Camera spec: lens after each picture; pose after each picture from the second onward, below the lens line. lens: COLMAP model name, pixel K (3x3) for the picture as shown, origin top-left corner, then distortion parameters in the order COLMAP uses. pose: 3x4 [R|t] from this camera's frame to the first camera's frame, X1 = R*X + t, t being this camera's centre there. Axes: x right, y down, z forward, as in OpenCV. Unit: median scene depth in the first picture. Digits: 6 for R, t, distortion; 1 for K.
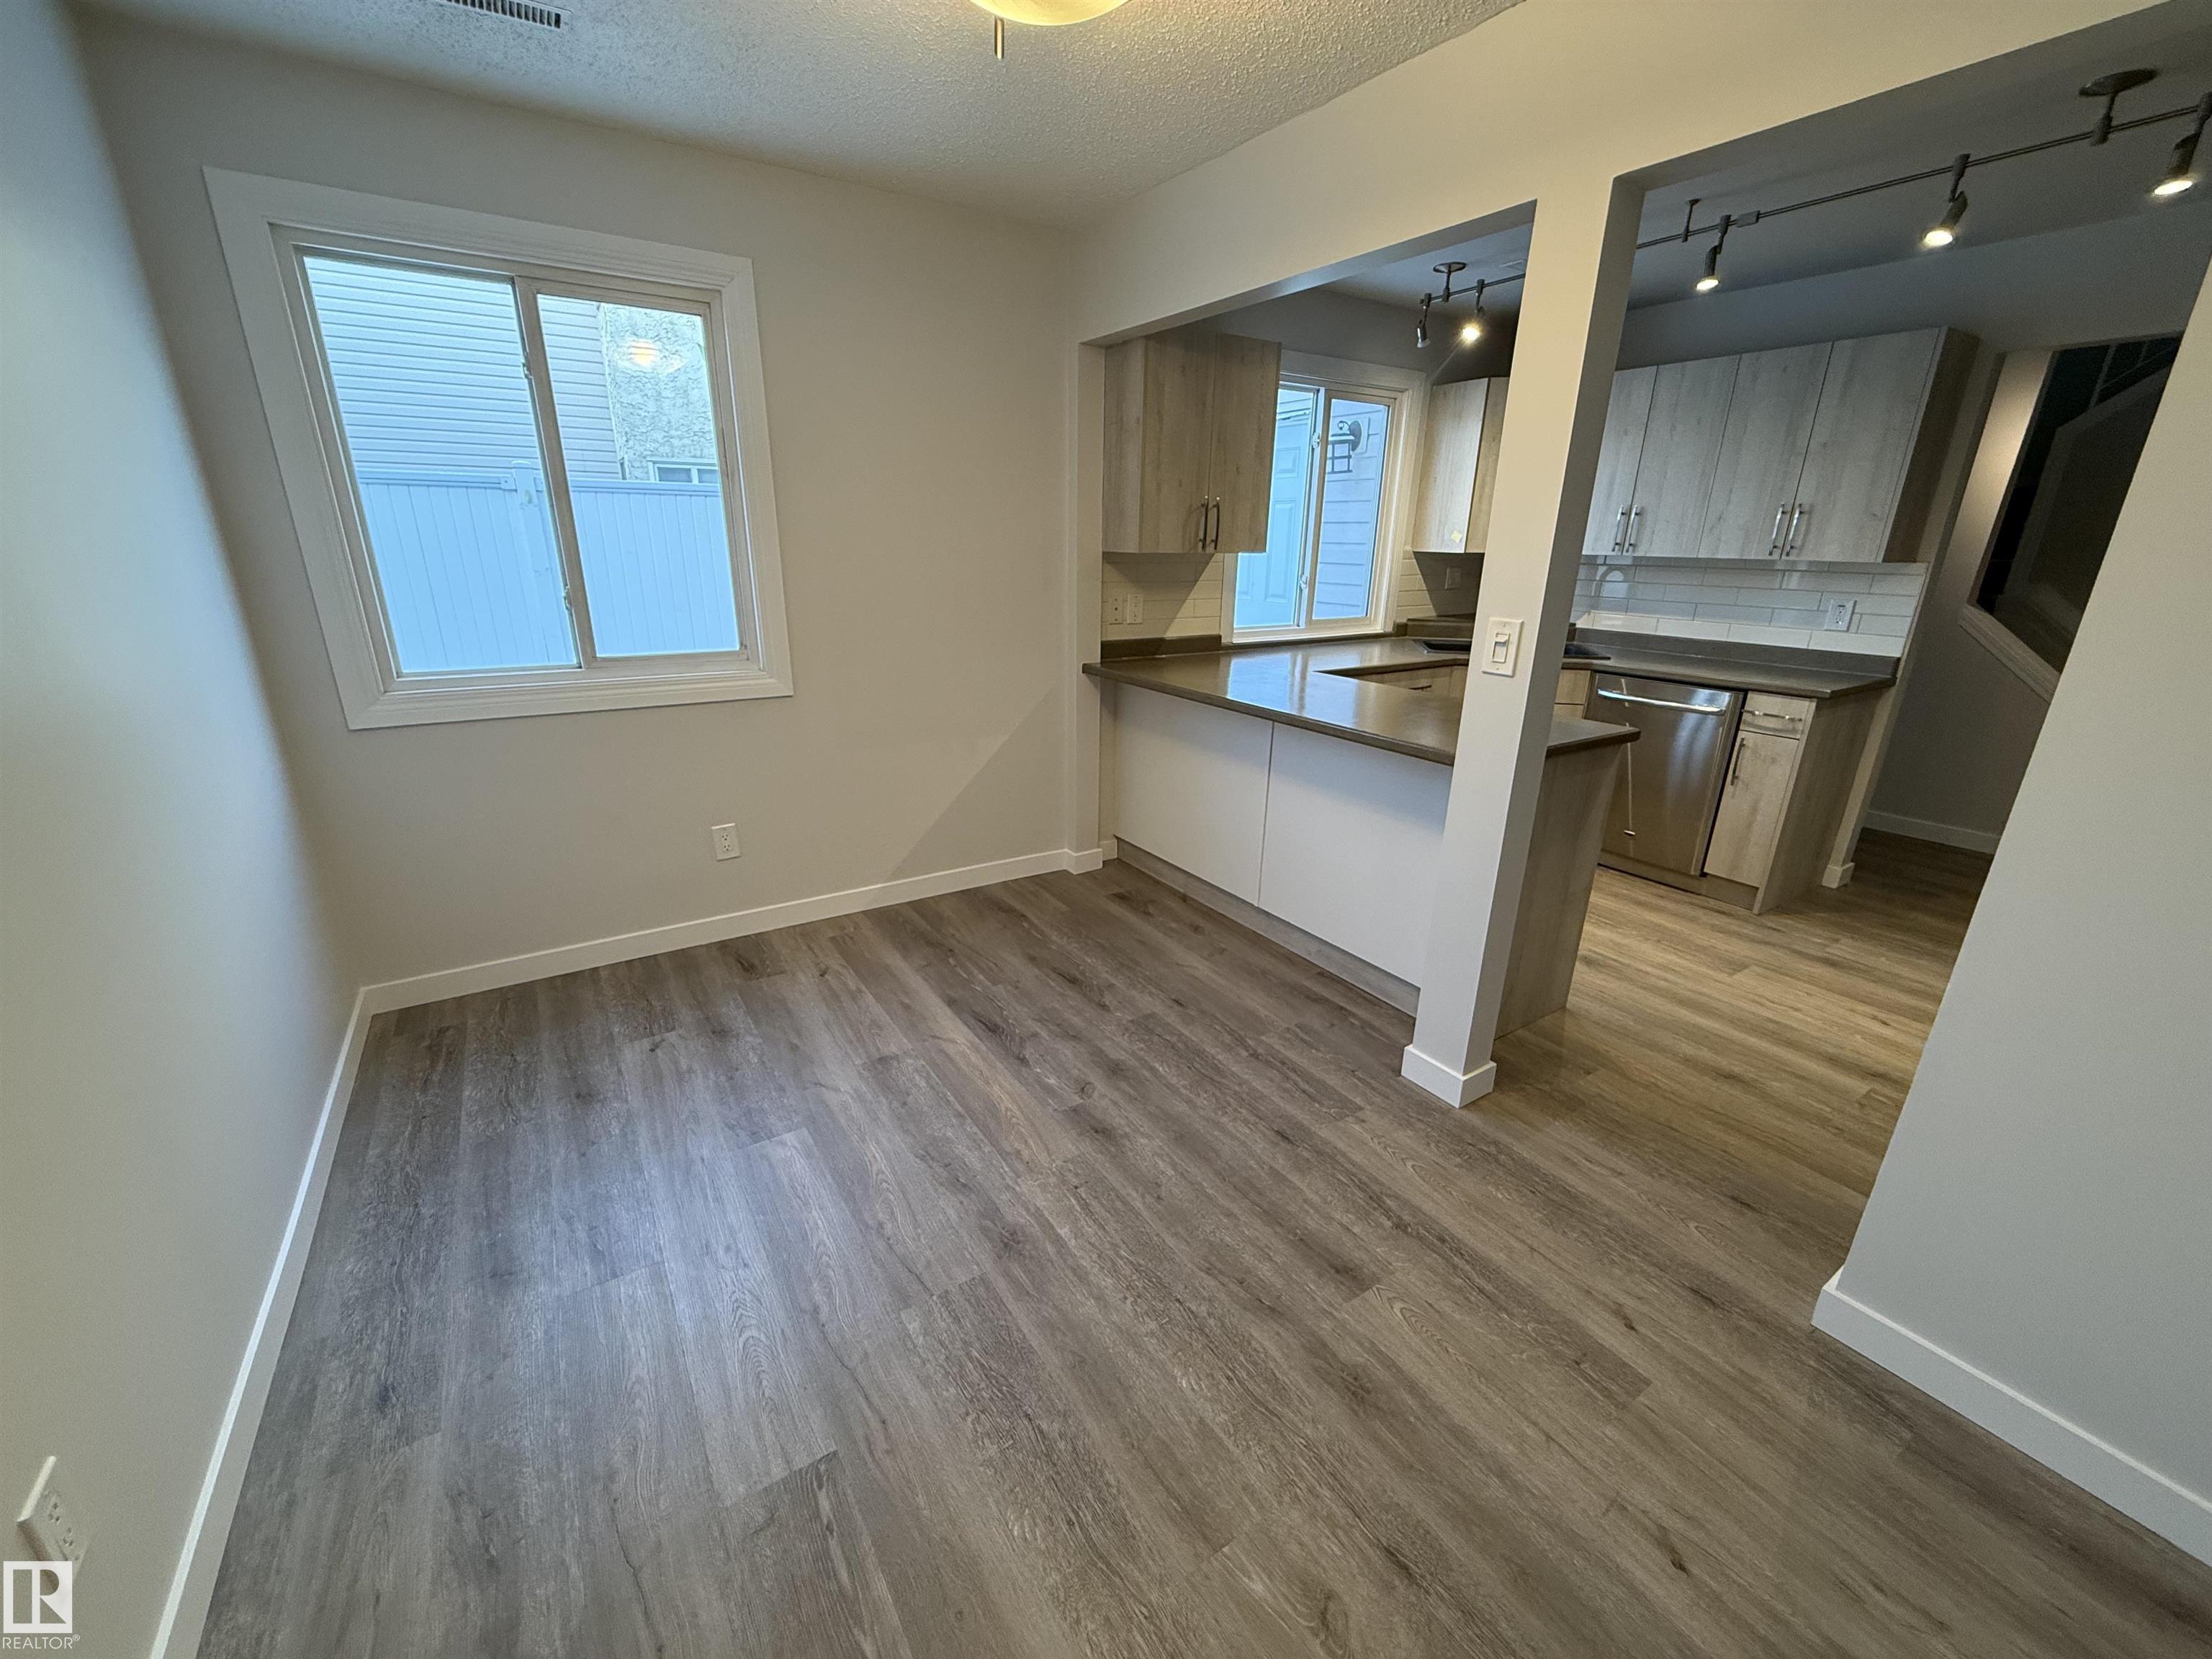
lens RADIAL K [[867.2, 0, 1103.4], [0, 867.2, 817.1], [0, 0, 1]] dist [-0.000274, -0.000201]
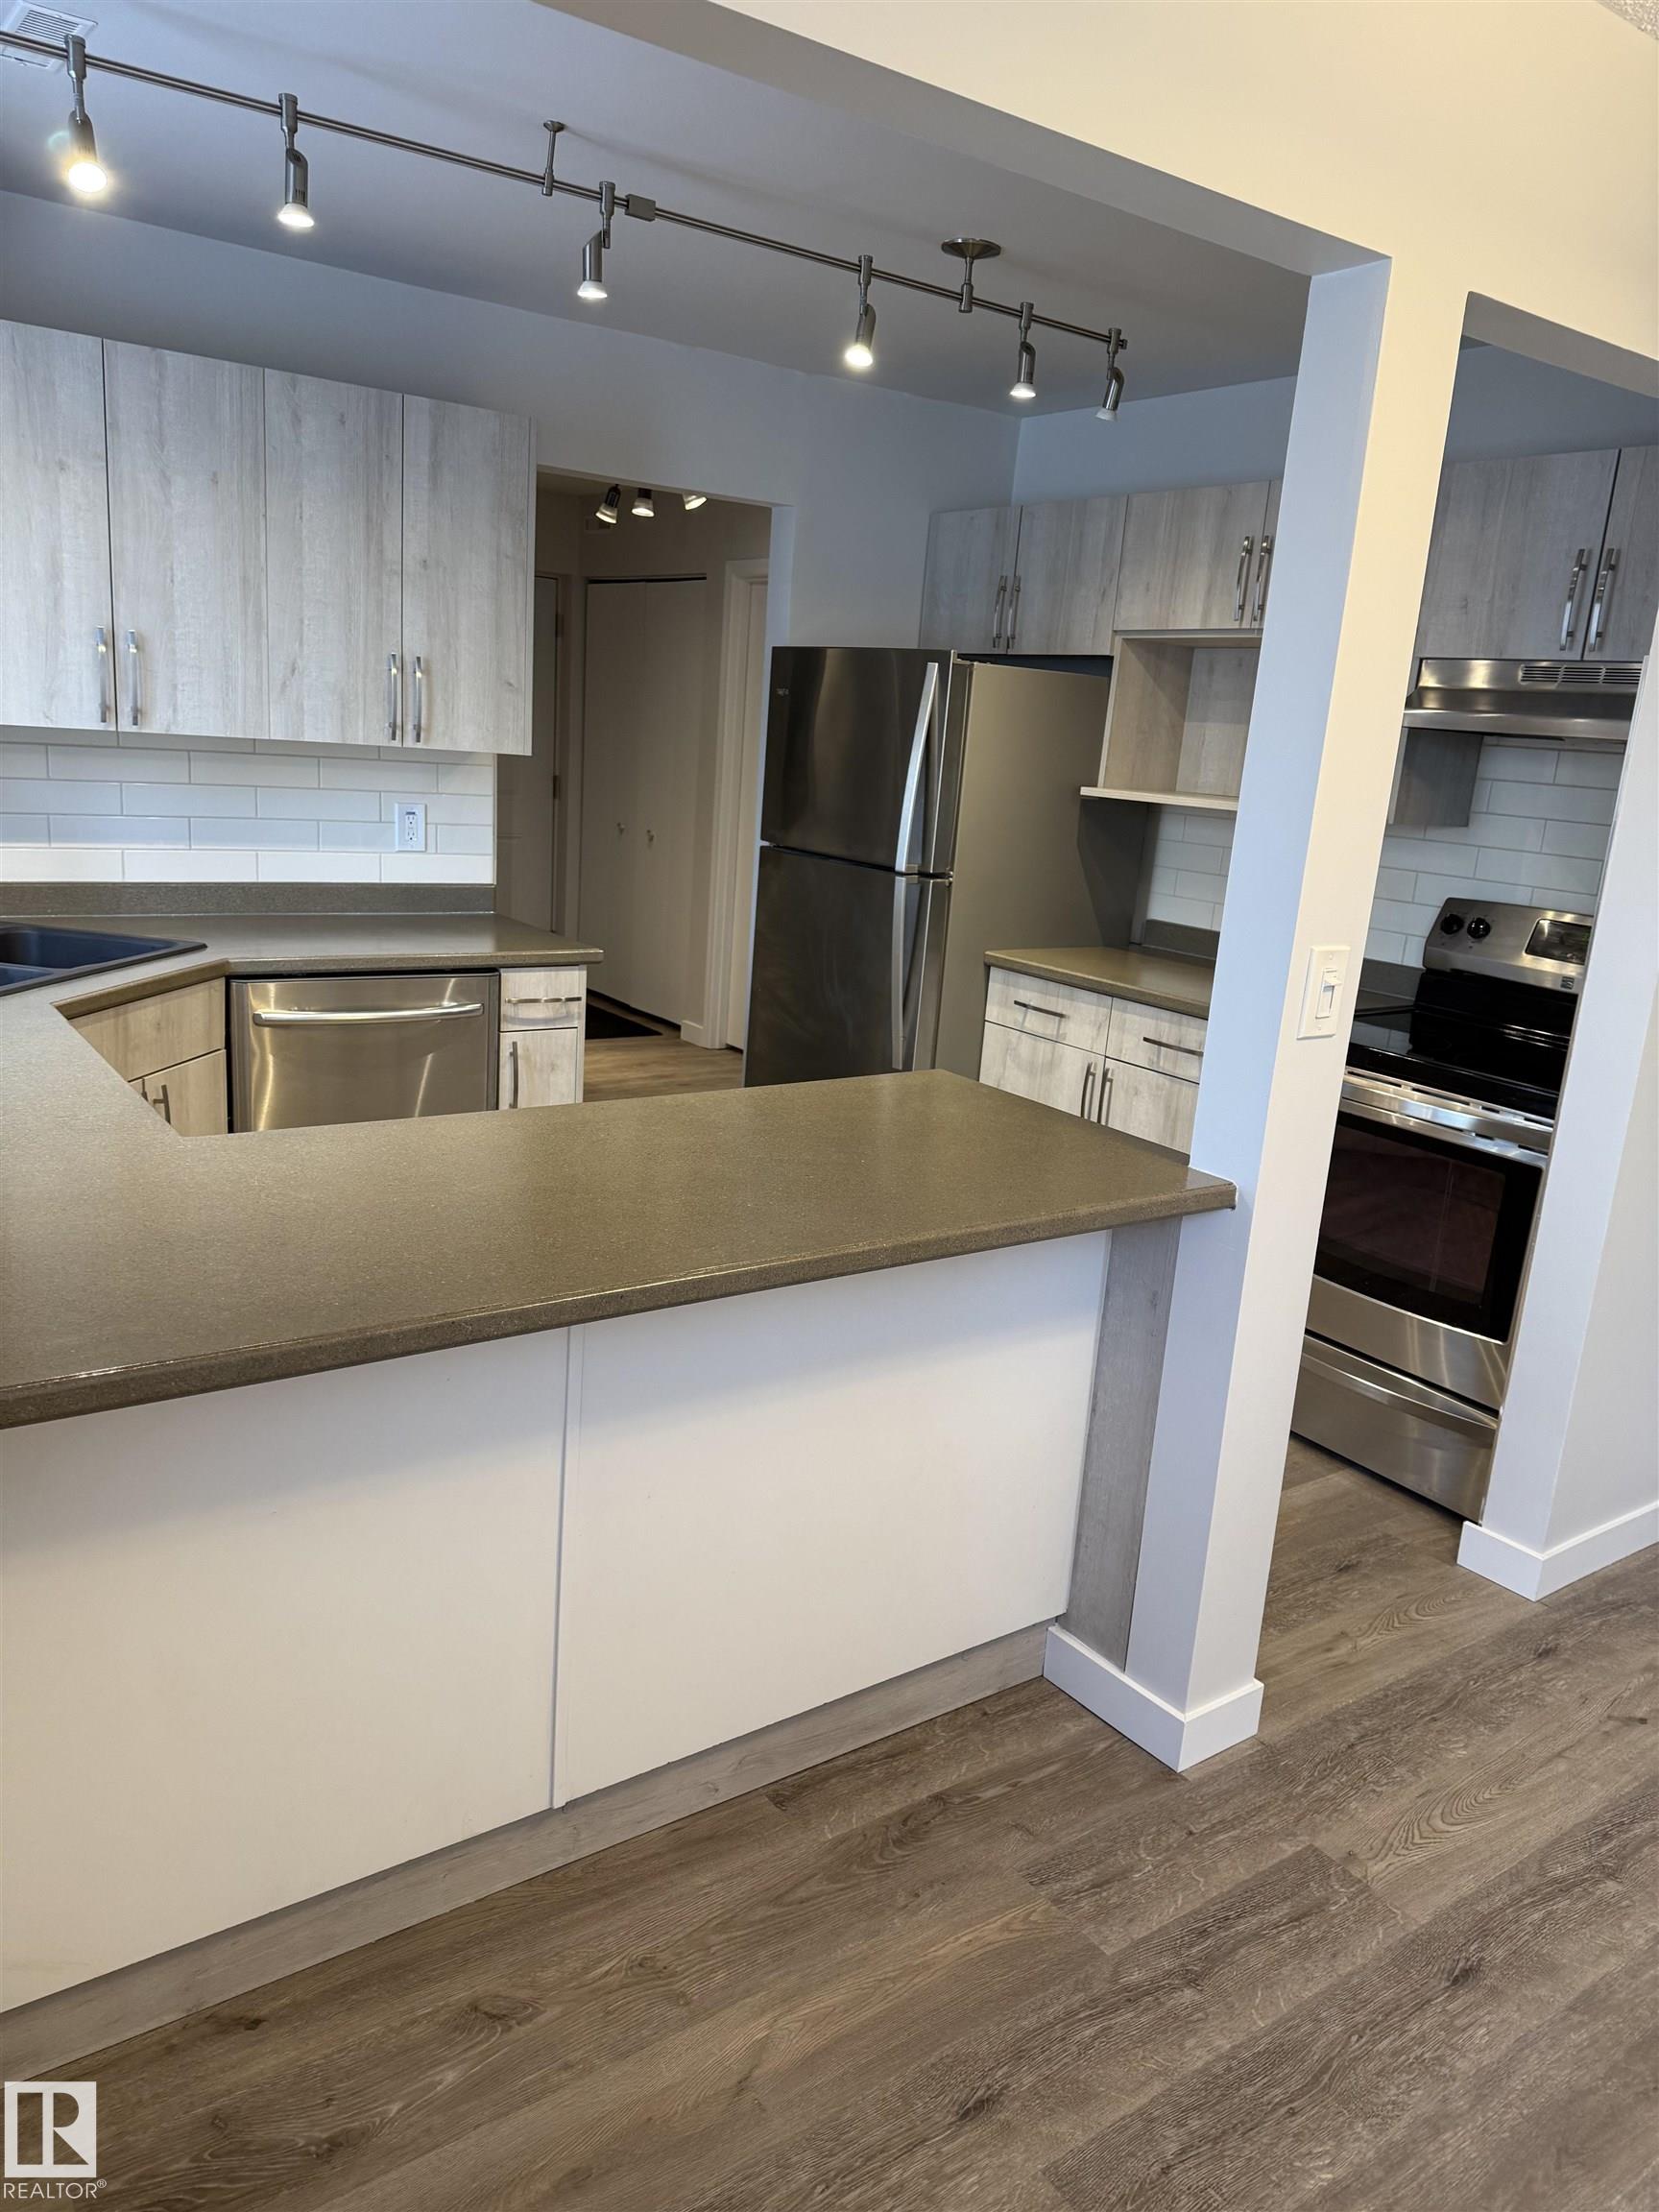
lens RADIAL K [[1563.3, 0, 829.5], [0, 1563.3, 1106.0], [0, 0, 1]] dist [0.005469, -0.004517]
pose [[-0.037374, -0.256604, 0.965794, -0.420898], [0.240702, 0.935702, 0.257924, -0.344617], [-0.969879, 0.242108, 0.026794, 0.944779]]
